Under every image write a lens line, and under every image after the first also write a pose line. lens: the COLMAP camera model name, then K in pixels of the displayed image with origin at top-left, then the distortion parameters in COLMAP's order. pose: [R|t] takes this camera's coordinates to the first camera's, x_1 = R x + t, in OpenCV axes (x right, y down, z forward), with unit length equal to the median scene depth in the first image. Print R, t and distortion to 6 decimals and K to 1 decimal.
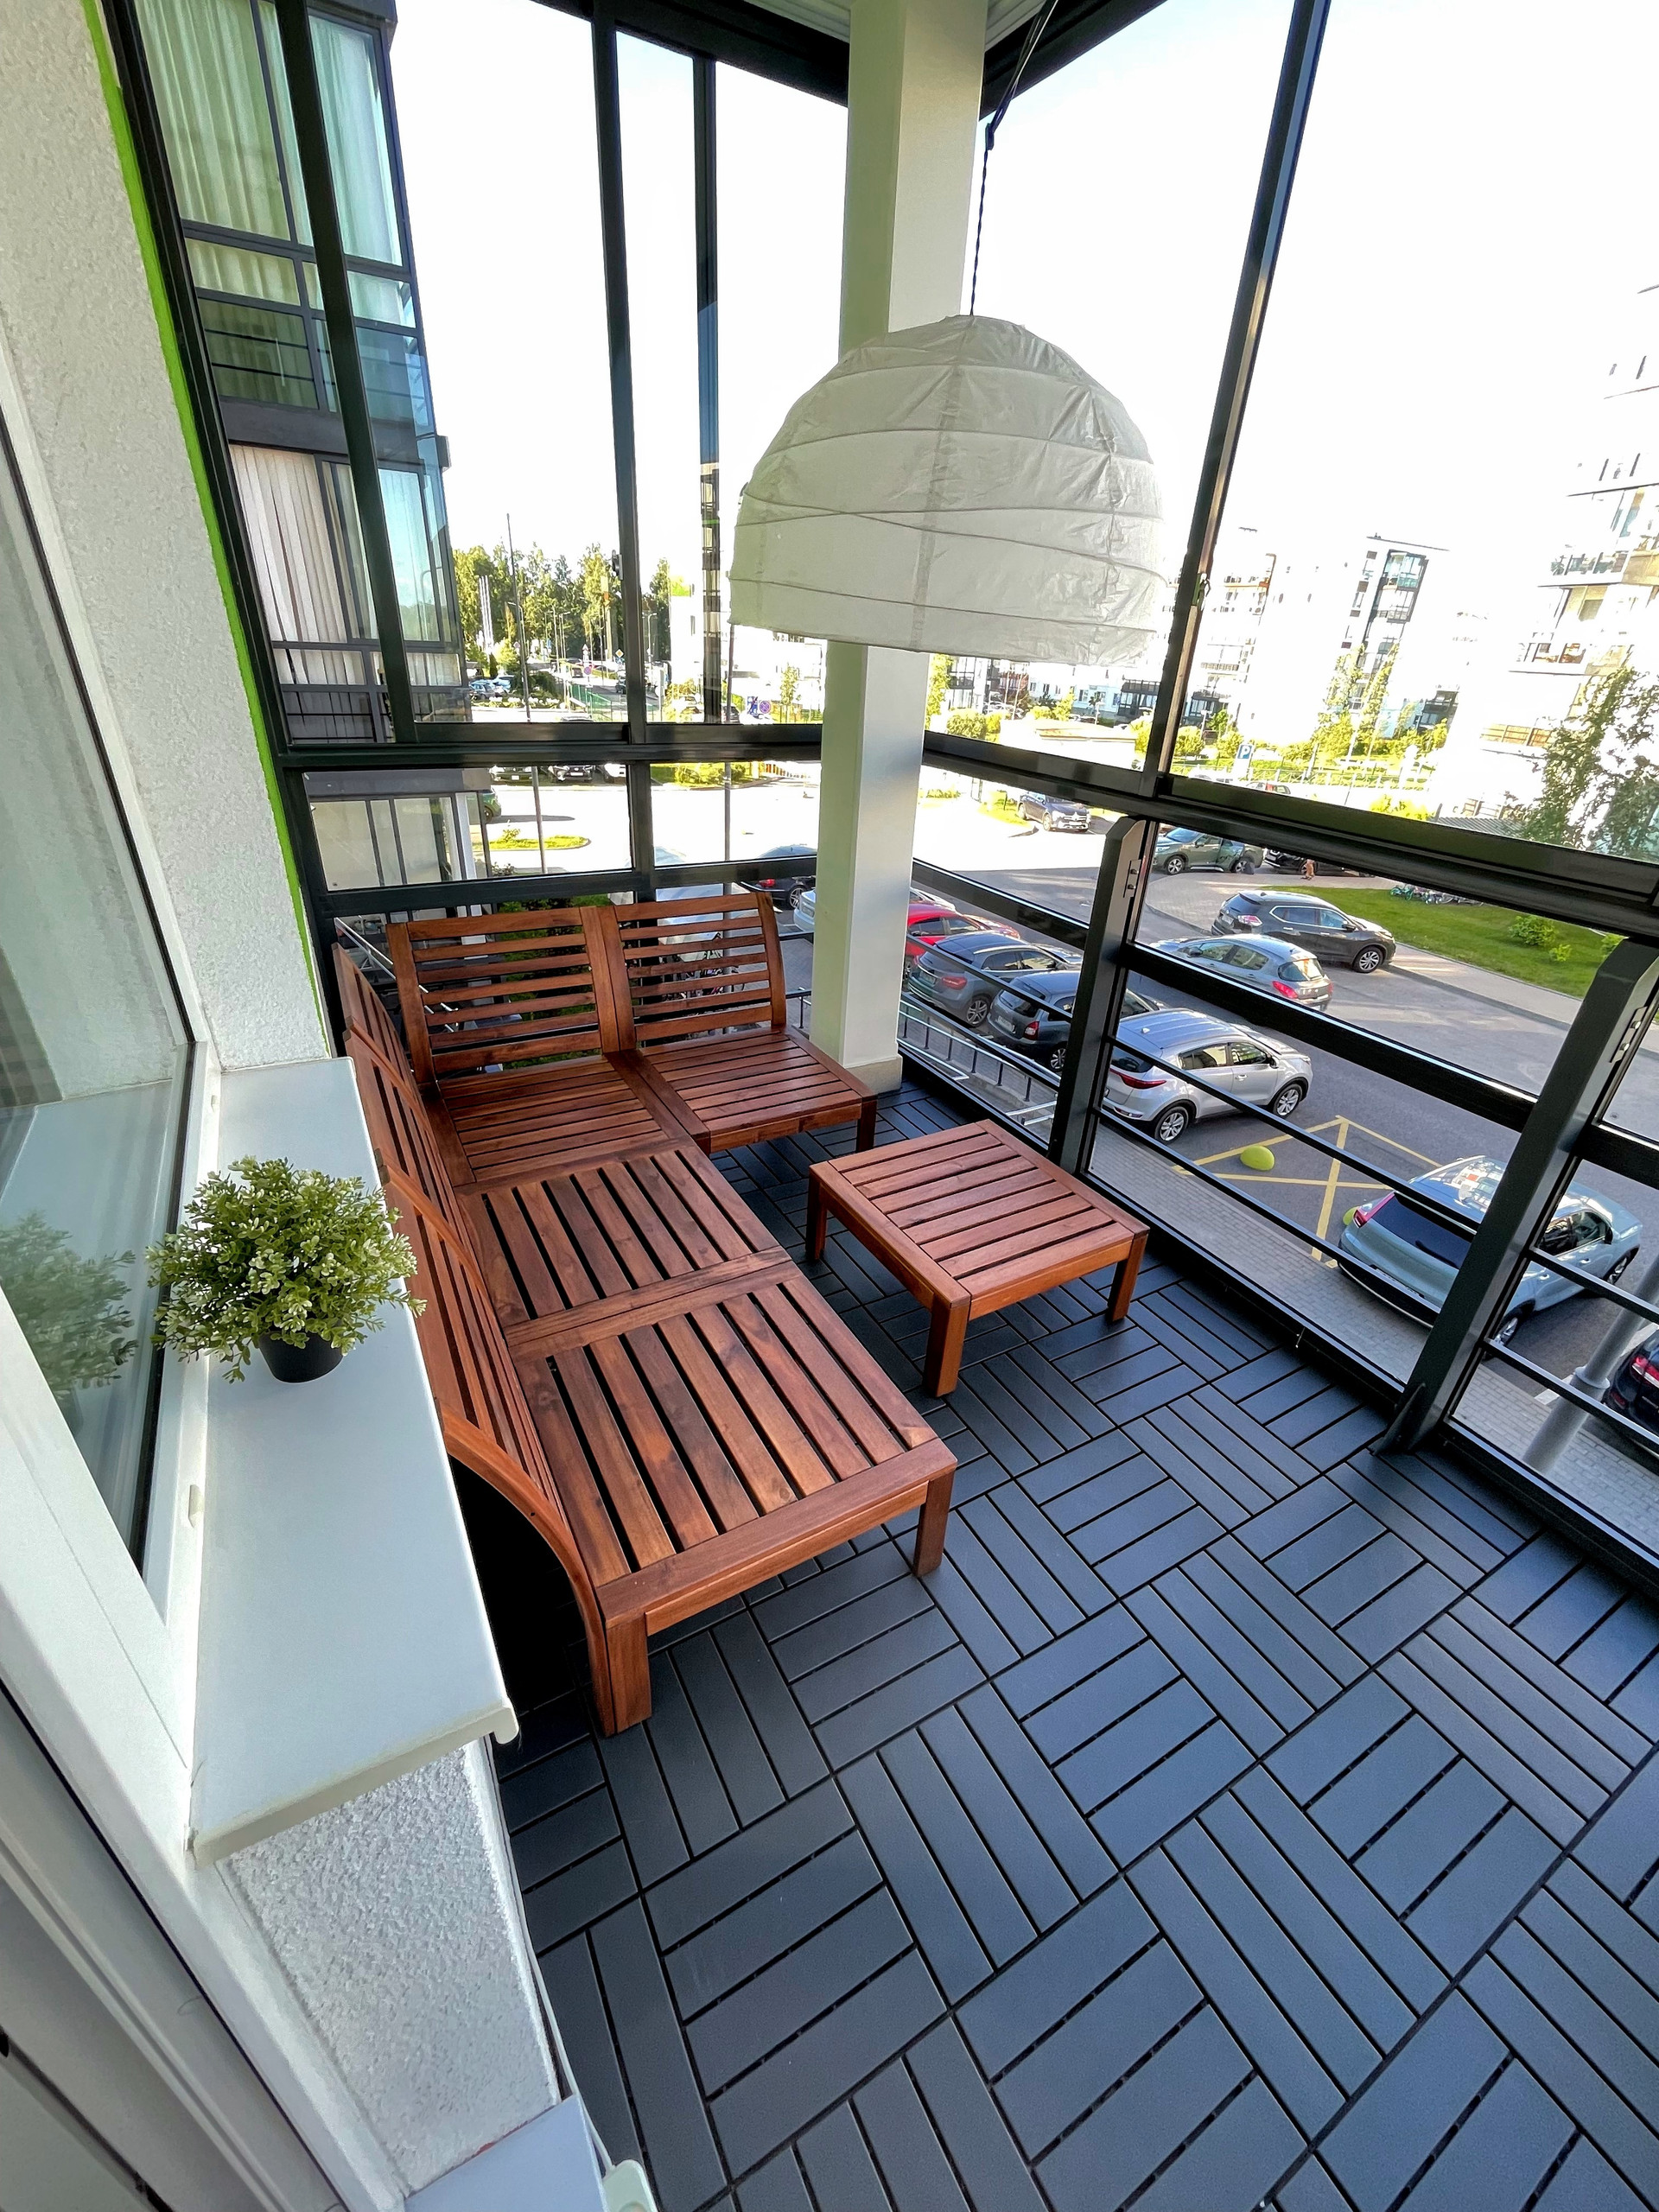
lens RADIAL K [[904.2, 0, 831.6], [0, 904.2, 1105.4], [0, 0, 1]] dist [0.001927, 0.000169]
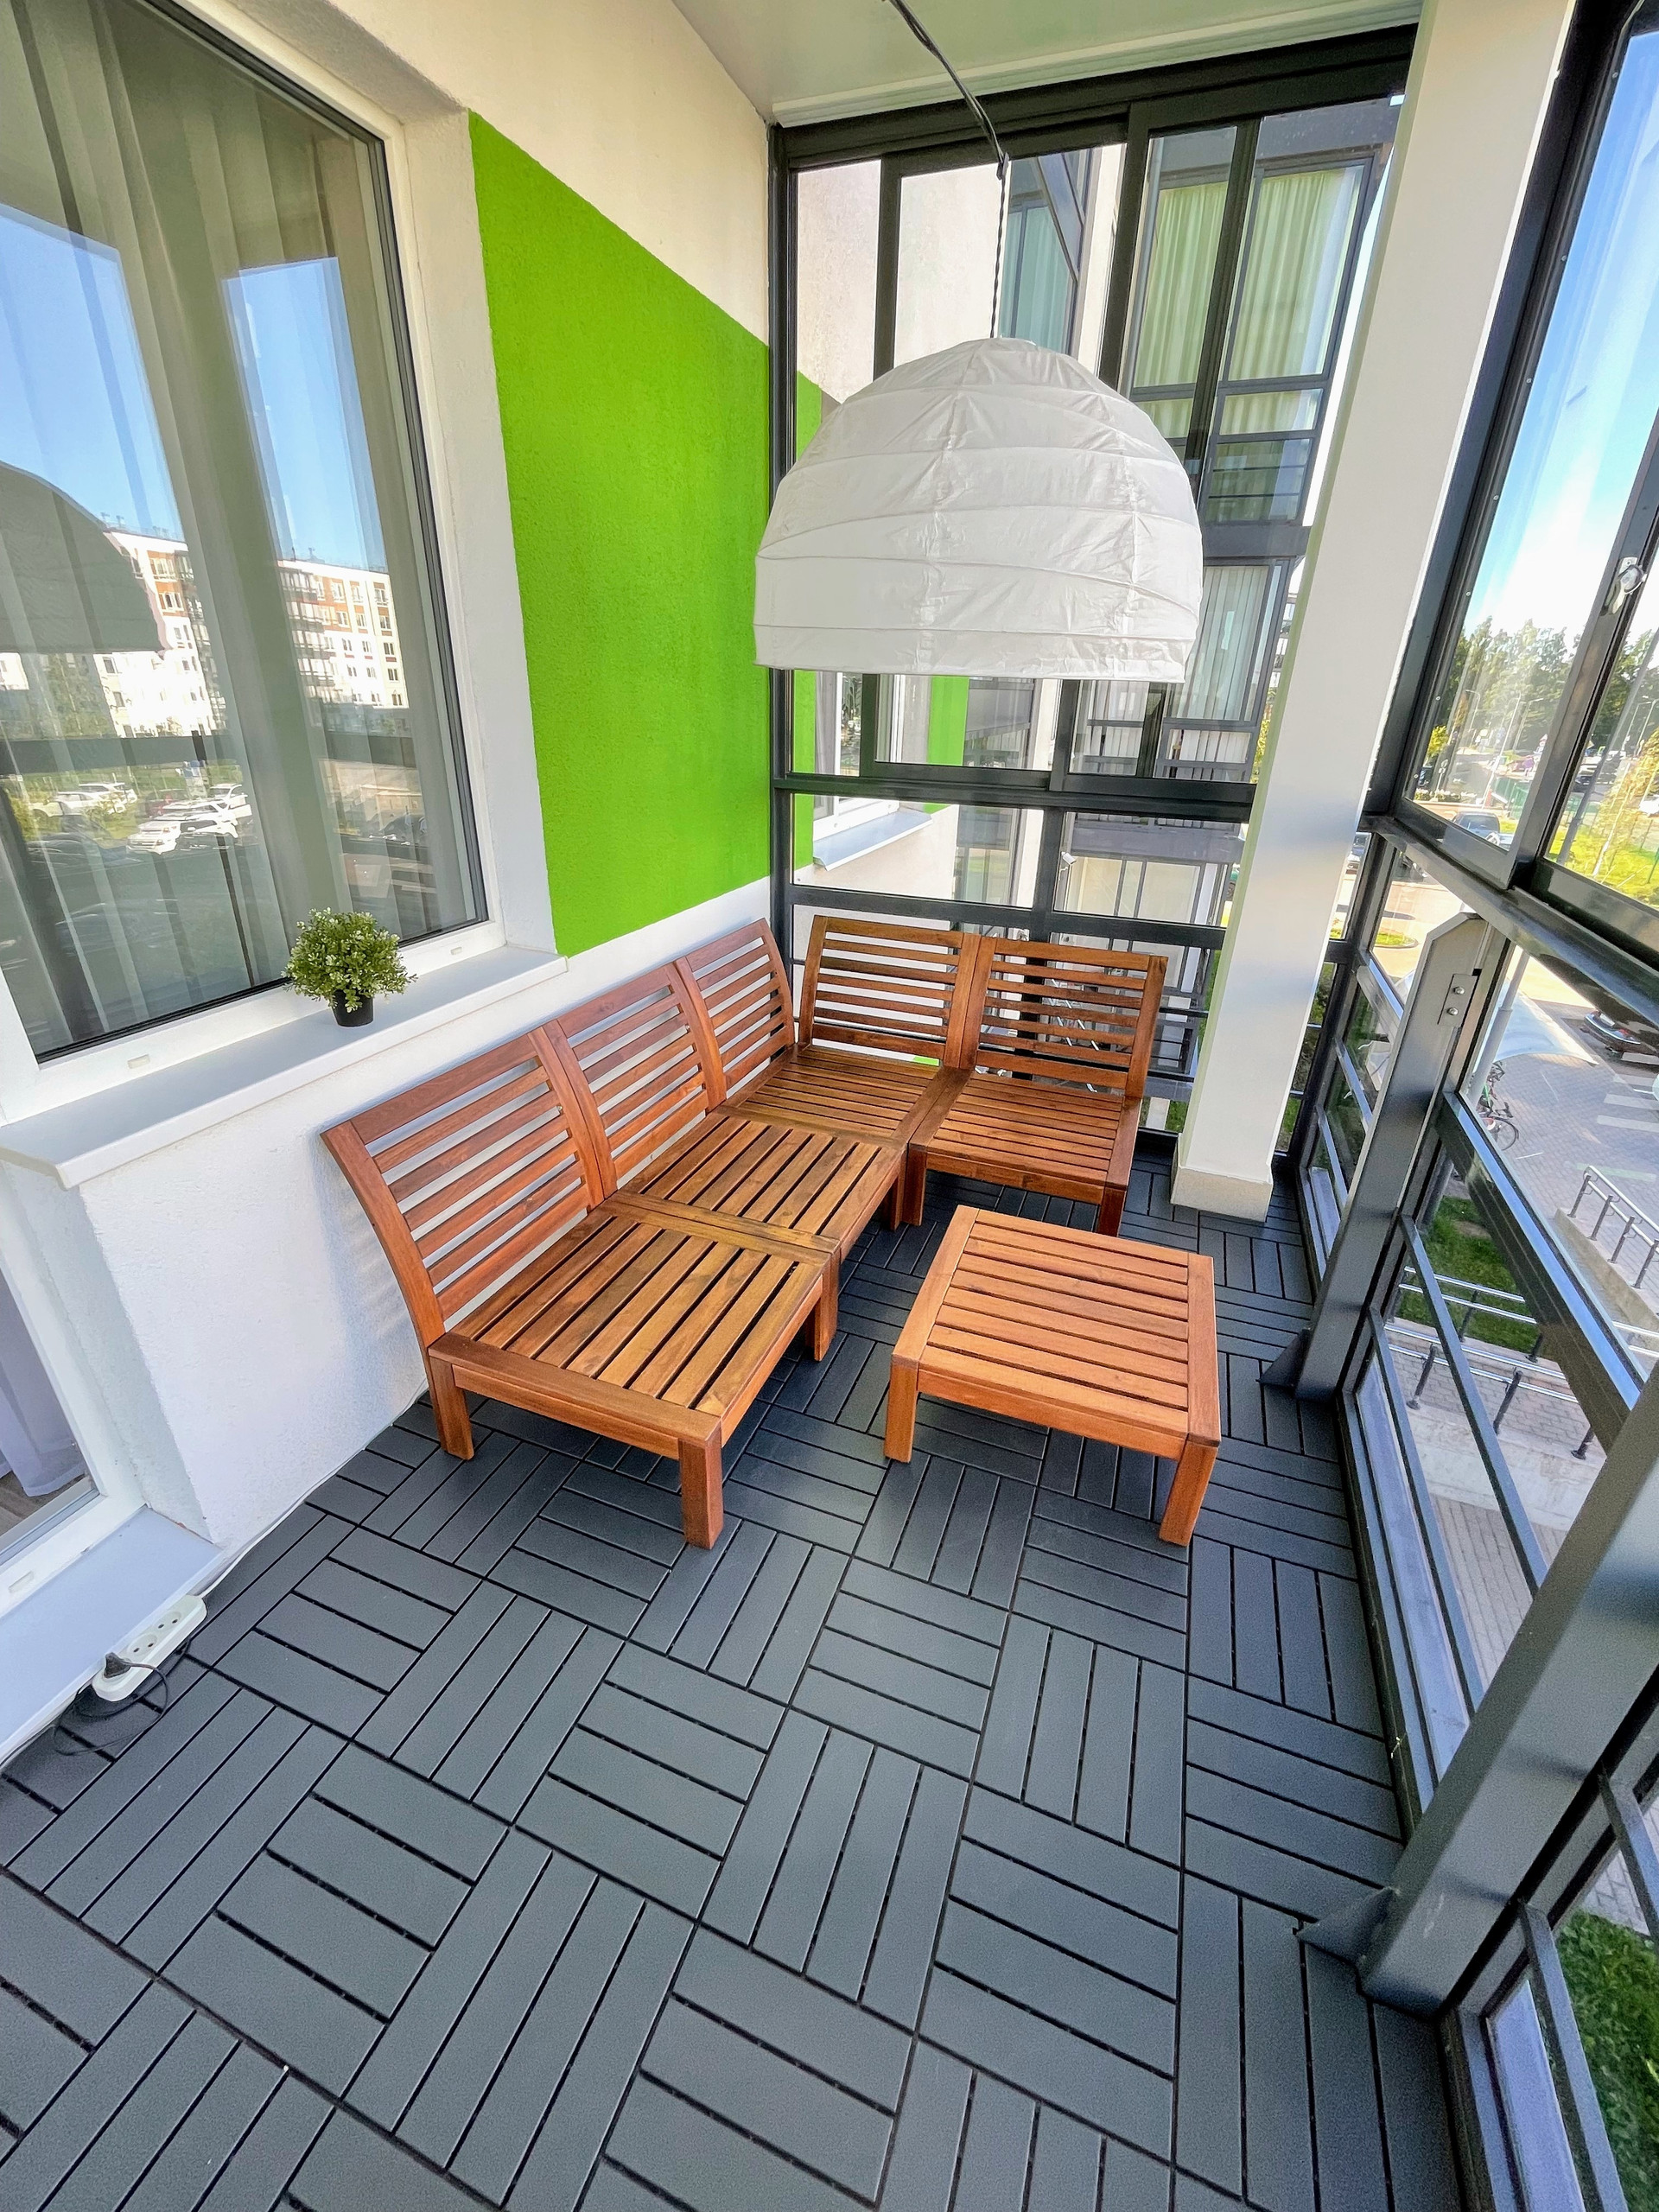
lens RADIAL K [[904.2, 0, 831.6], [0, 904.2, 1105.4], [0, 0, 1]] dist [0.001927, 0.000169]
pose [[0.632528, 0.299489, -0.714293, 0.600053], [-0.356750, 0.931222, 0.074531, -0.061335], [0.687487, 0.207681, 0.695867, 0.218223]]
